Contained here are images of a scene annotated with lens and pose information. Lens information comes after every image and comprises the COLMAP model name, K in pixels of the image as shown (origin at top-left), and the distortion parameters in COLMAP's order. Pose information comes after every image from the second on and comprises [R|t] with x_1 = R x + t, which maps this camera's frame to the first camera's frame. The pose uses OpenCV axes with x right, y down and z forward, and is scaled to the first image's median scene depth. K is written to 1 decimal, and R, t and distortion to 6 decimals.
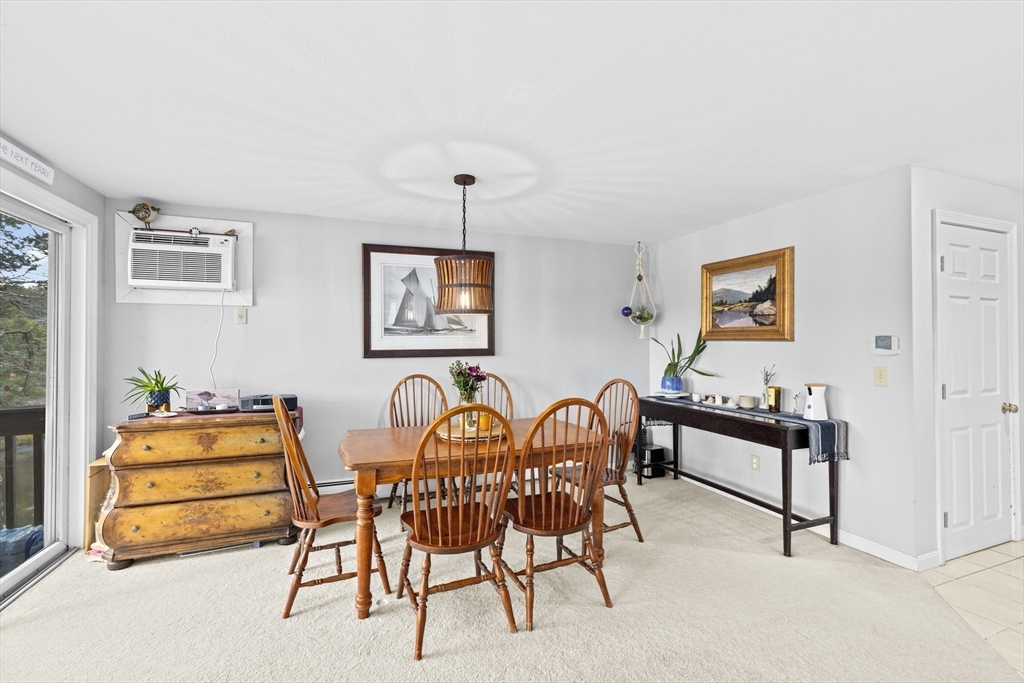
lens RADIAL K [[440.2, 0, 513.8], [0, 440.2, 339.4], [0, 0, 1]] dist [-0.002979, 0.002252]
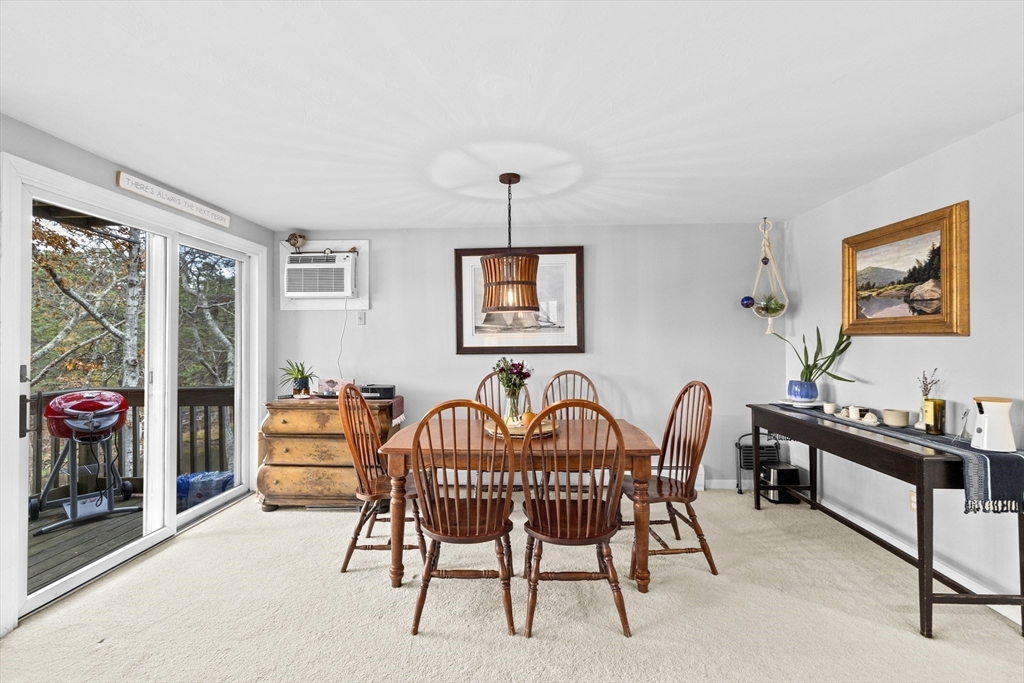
lens RADIAL K [[440.2, 0, 512.2], [0, 440.2, 338.1], [0, 0, 1]] dist [-0.002979, 0.002252]
pose [[0.916367, -0.004943, -0.400308, 0.269082], [0.007193, 0.999966, 0.004120, -0.000797], [0.400274, -0.006655, 0.916371, 0.069237]]
